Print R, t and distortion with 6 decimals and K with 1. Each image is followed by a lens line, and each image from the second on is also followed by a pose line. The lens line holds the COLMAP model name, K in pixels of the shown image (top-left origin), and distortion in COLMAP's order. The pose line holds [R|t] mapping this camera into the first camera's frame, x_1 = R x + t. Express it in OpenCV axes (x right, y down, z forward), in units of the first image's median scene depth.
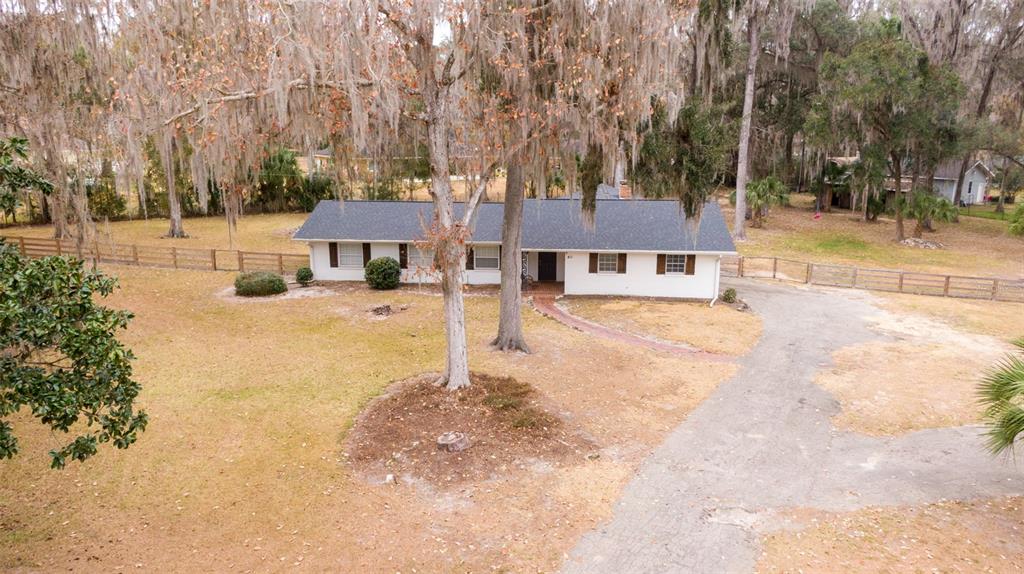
lens RADIAL K [[732.9, 0, 512.0], [0, 732.9, 287.0], [0, 0, 1]] dist [0.000911, -0.007363]
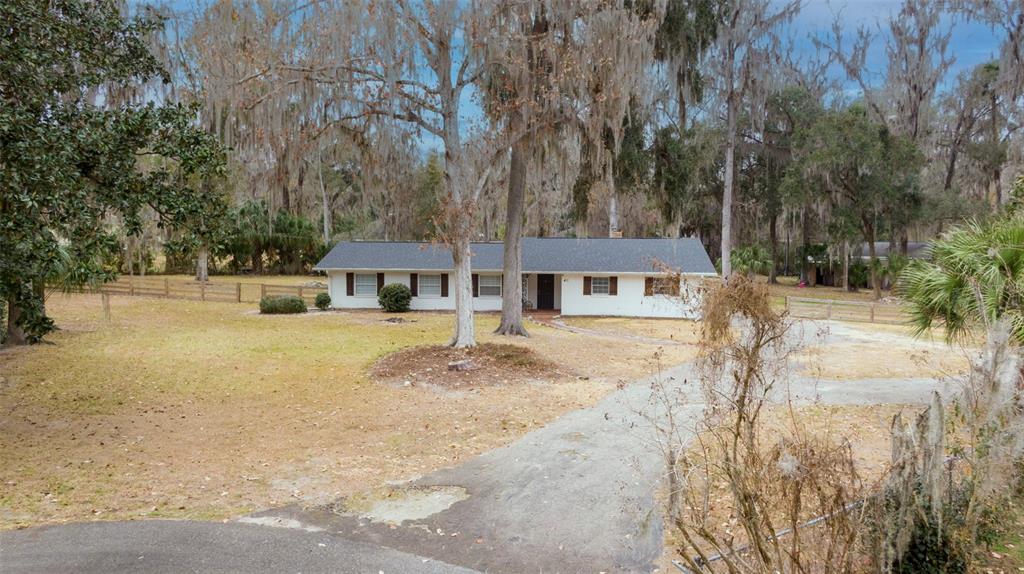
lens RADIAL K [[732.9, 0, 512.0], [0, 732.9, 287.0], [0, 0, 1]] dist [0.000911, -0.007363]
pose [[0.999982, 0.005689, -0.001732, -0.000063], [-0.005895, 0.986771, -0.162013, 0.148493], [0.000787, 0.162020, 0.986787, -0.085056]]
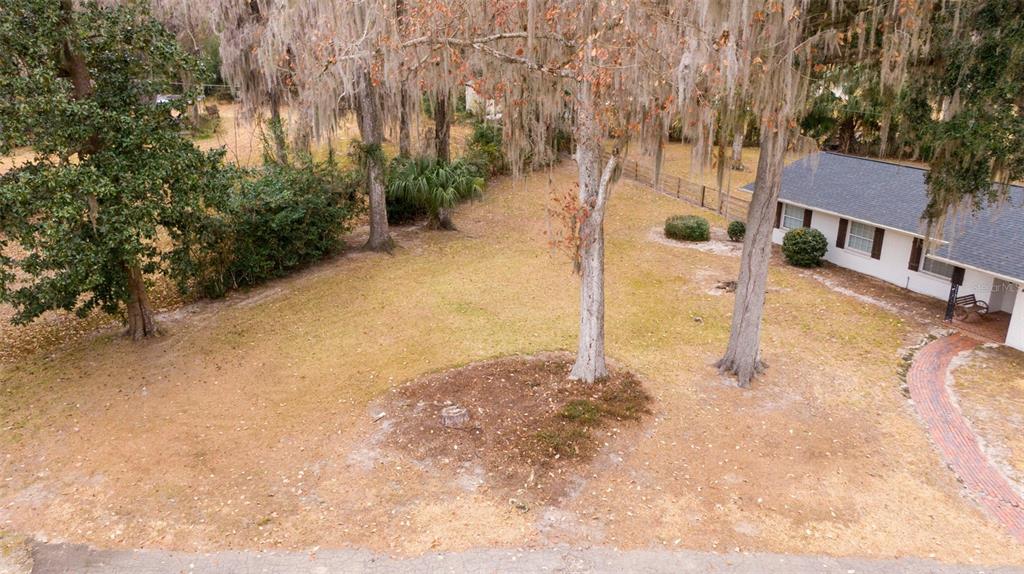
lens RADIAL K [[732.9, 0, 512.0], [0, 732.9, 287.0], [0, 0, 1]] dist [0.000911, -0.007363]
pose [[0.490726, 0.283661, -0.823847, 0.385103], [-0.192613, 0.957447, 0.214931, -0.096404], [0.849758, 0.053212, 0.524481, 0.292438]]
